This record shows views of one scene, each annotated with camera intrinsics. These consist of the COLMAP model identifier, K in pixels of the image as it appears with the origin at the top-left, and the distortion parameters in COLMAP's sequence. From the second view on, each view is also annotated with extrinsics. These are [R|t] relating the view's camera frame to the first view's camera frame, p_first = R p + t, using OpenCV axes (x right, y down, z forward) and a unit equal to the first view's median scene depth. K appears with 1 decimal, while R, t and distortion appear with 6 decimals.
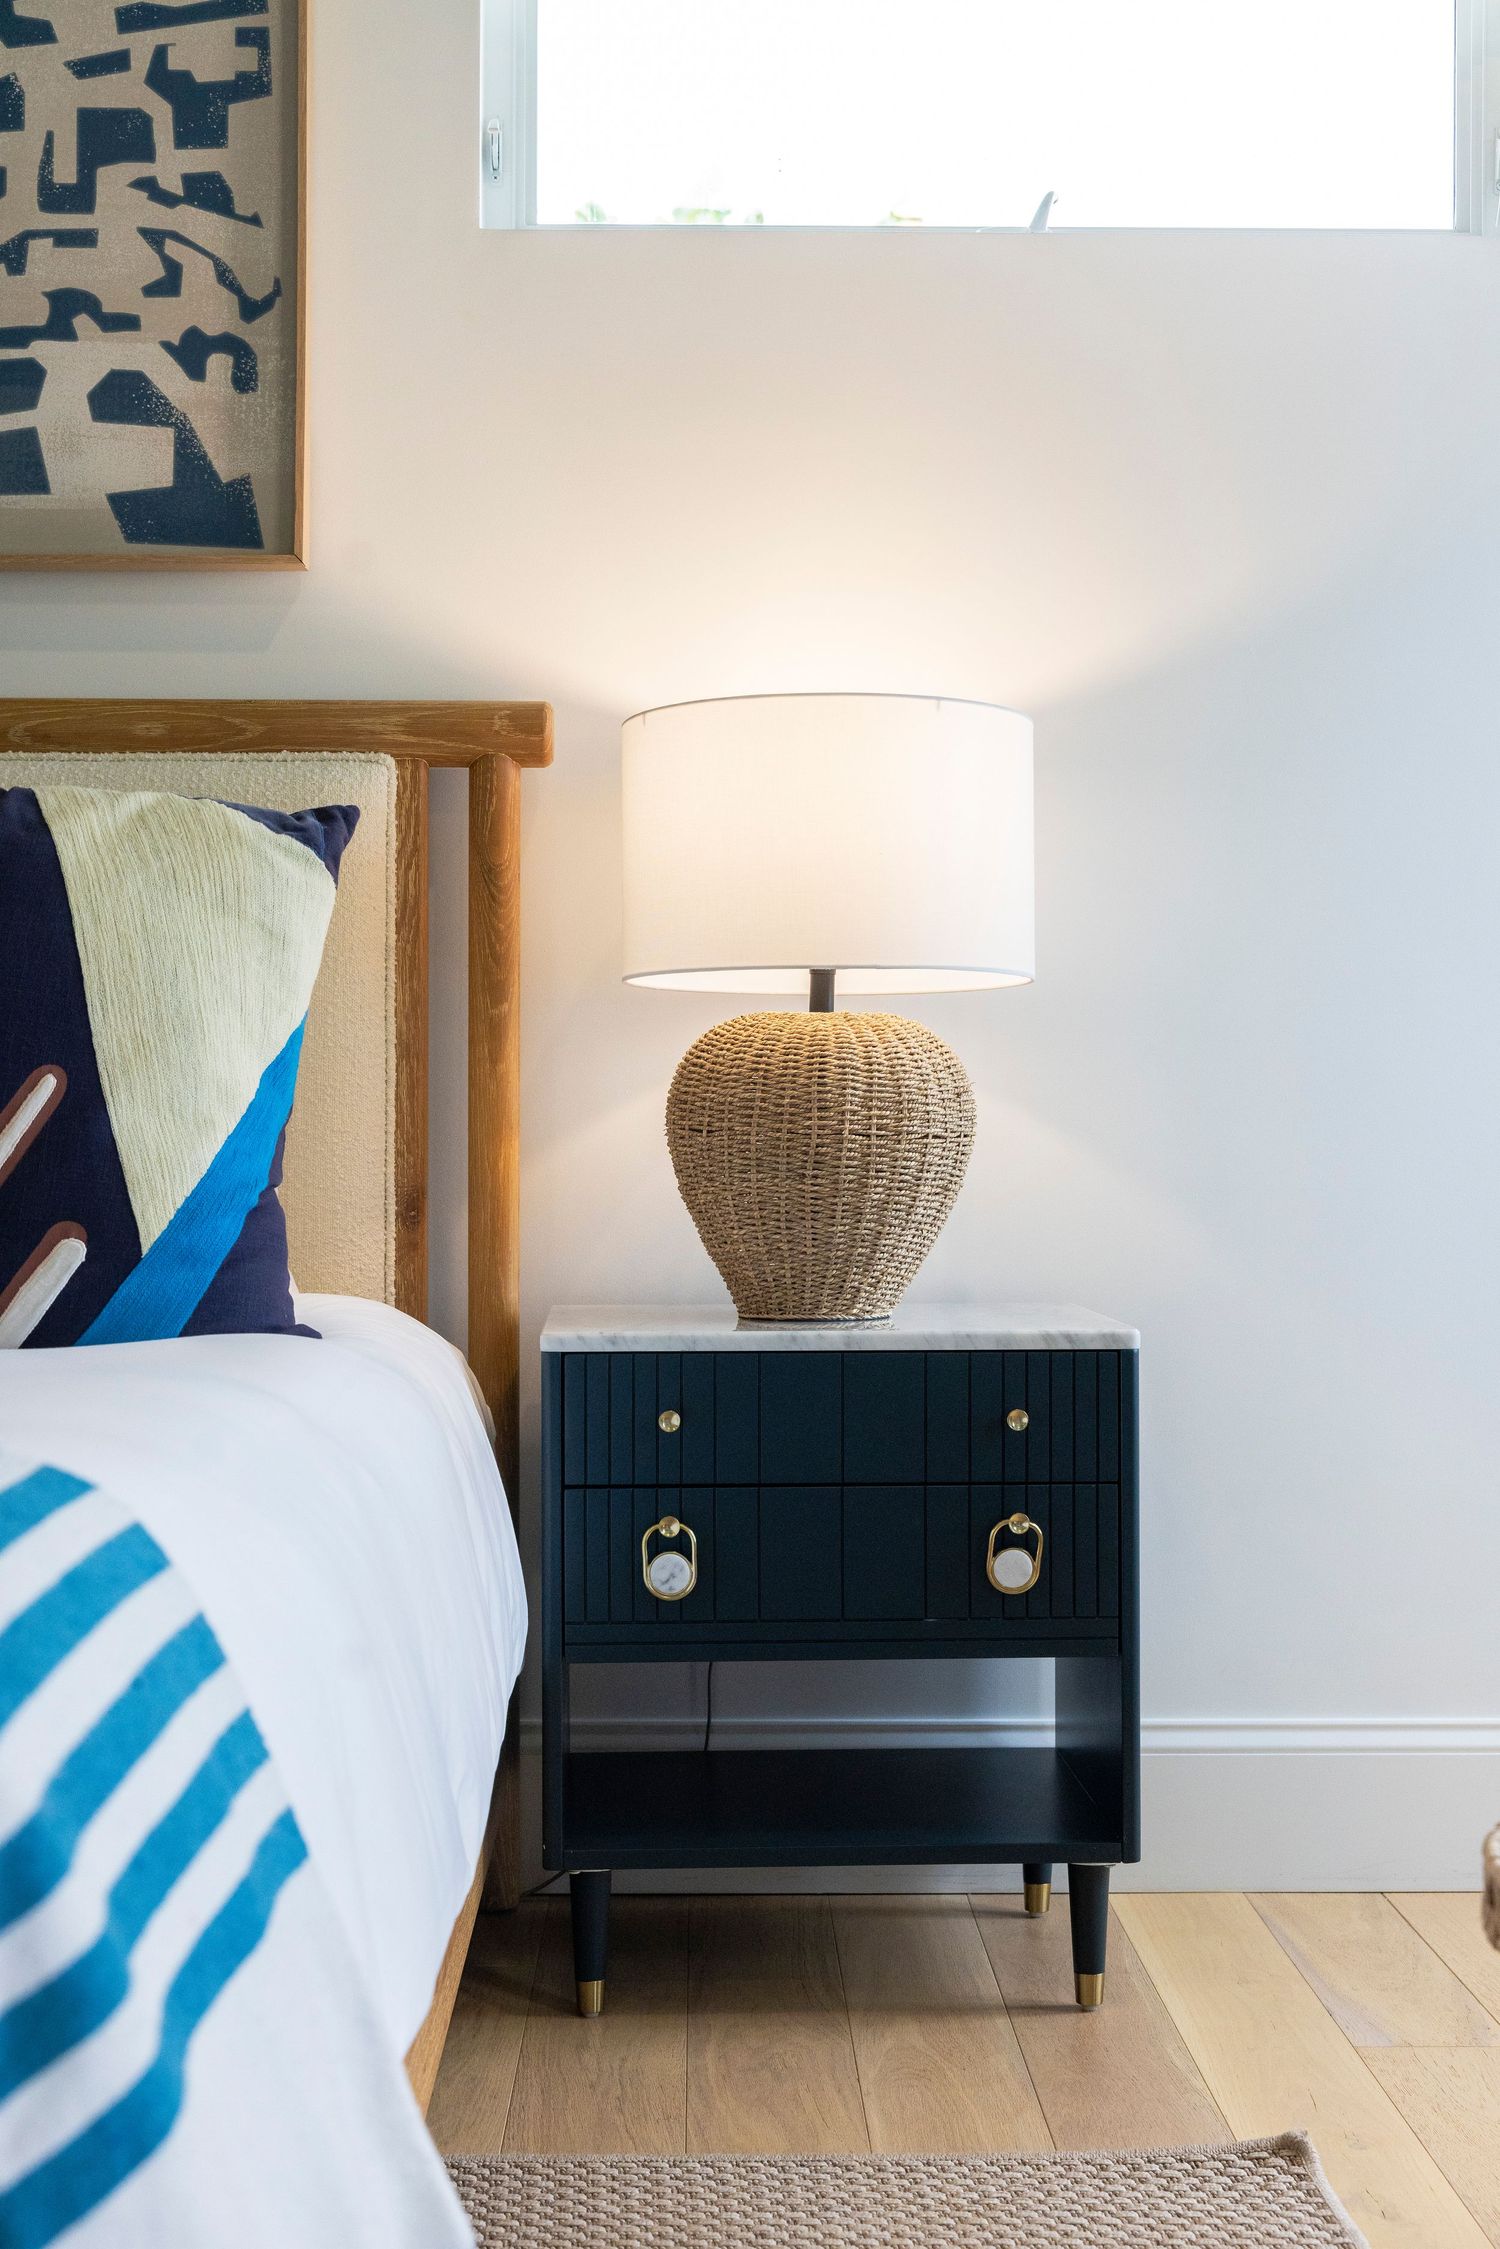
lens RADIAL K [[2949.0, 0, 750.8], [0, 2949.0, 1117.2], [0, 0, 1]] dist [0.004070, 0.000000]
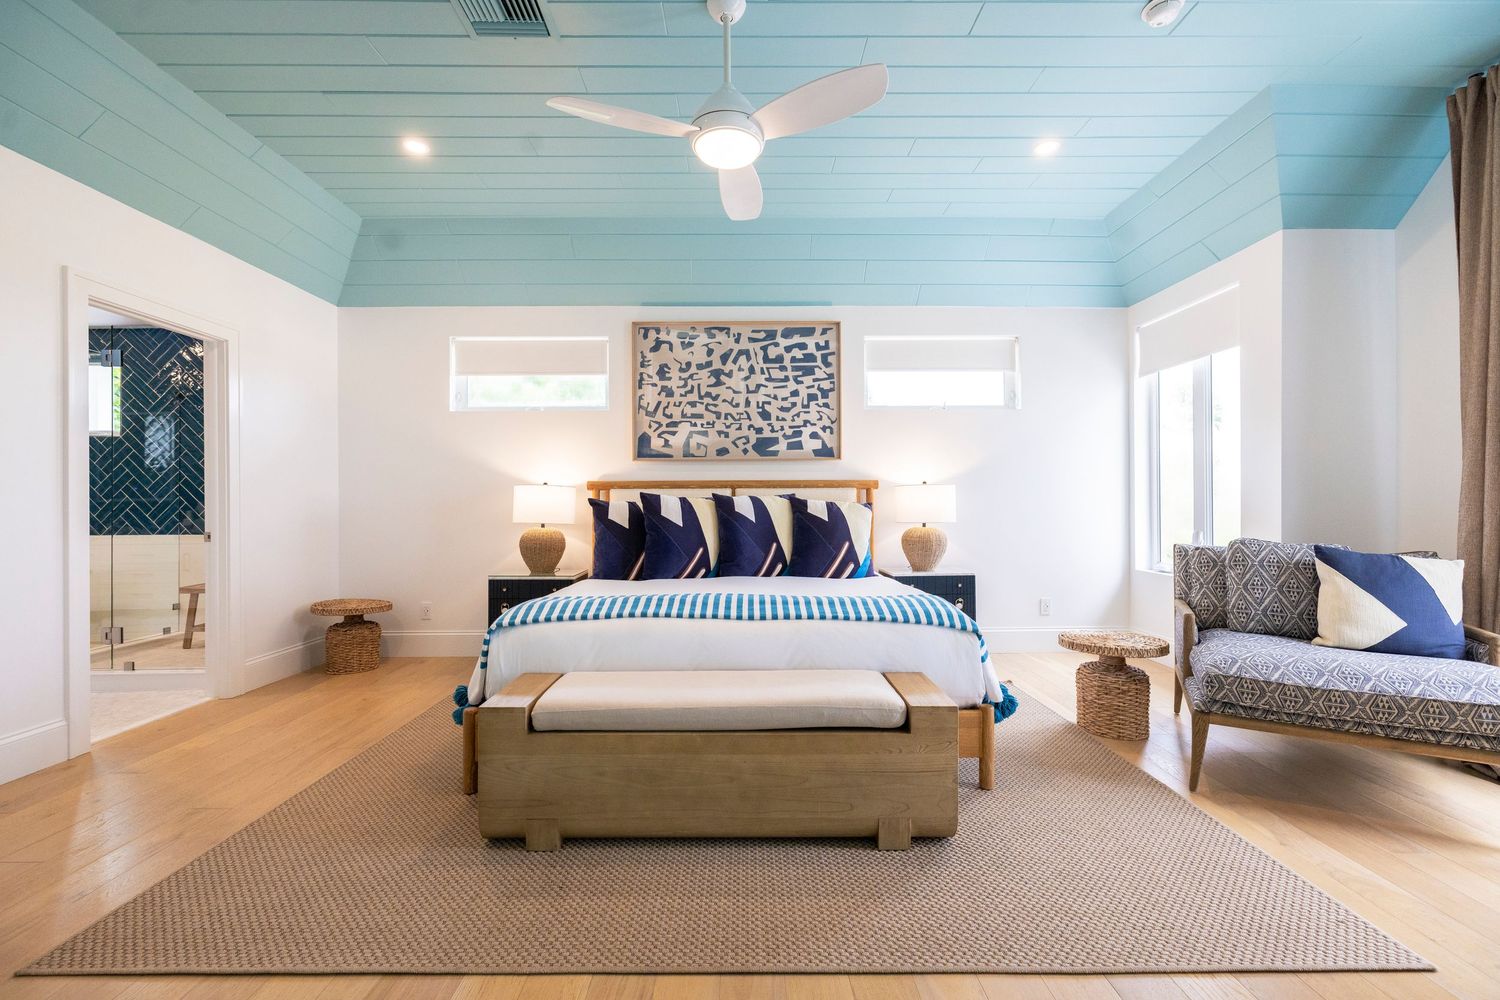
lens RADIAL K [[651.7, 0, 750.2], [0, 651.7, 504.9], [0, 0, 1]] dist [0.001490, 0.000532]
pose [[0.999813, -0.006564, -0.018205, -0.334620], [0.006534, 0.999977, -0.001686, -0.080862], [0.018215, 0.001567, 0.999833, -0.516711]]
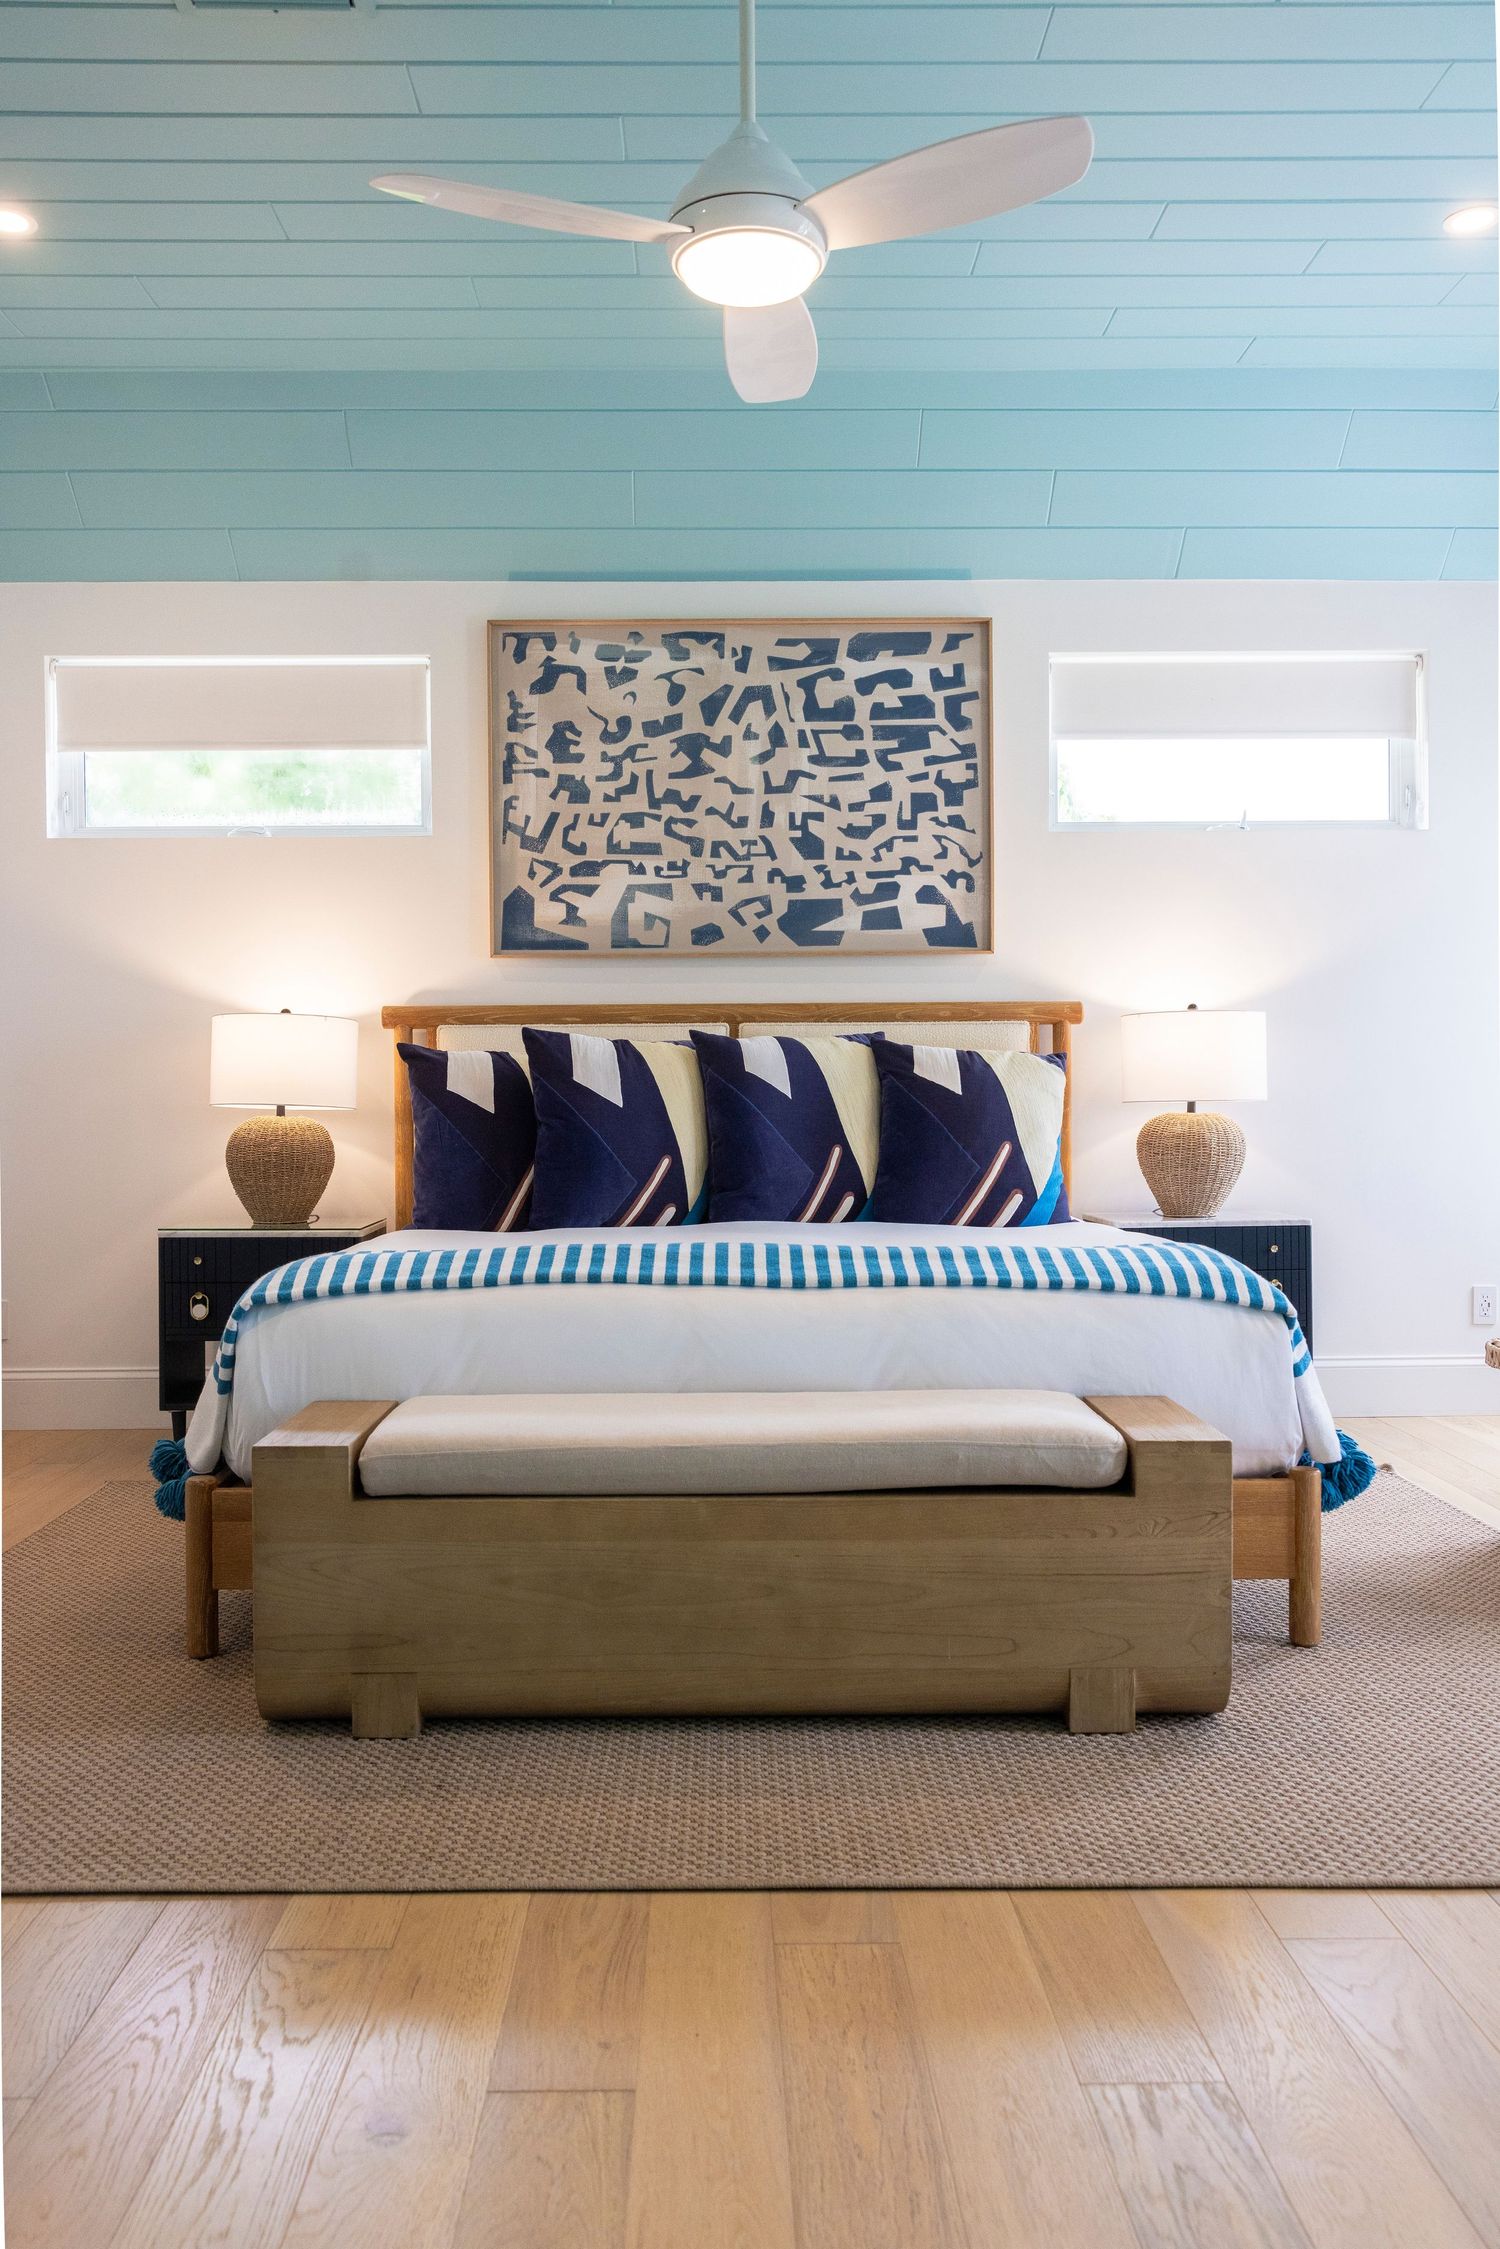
lens RADIAL K [[1793.5, 0, 737.6], [0, 1793.5, 1117.7], [0, 0, 1]] dist [0.022931, 0.011640]
pose [[0.999752, -0.008365, -0.020662, -0.361993], [0.008626, 0.999884, 0.012573, -0.052094], [0.020555, -0.012748, 0.999707, -0.737760]]
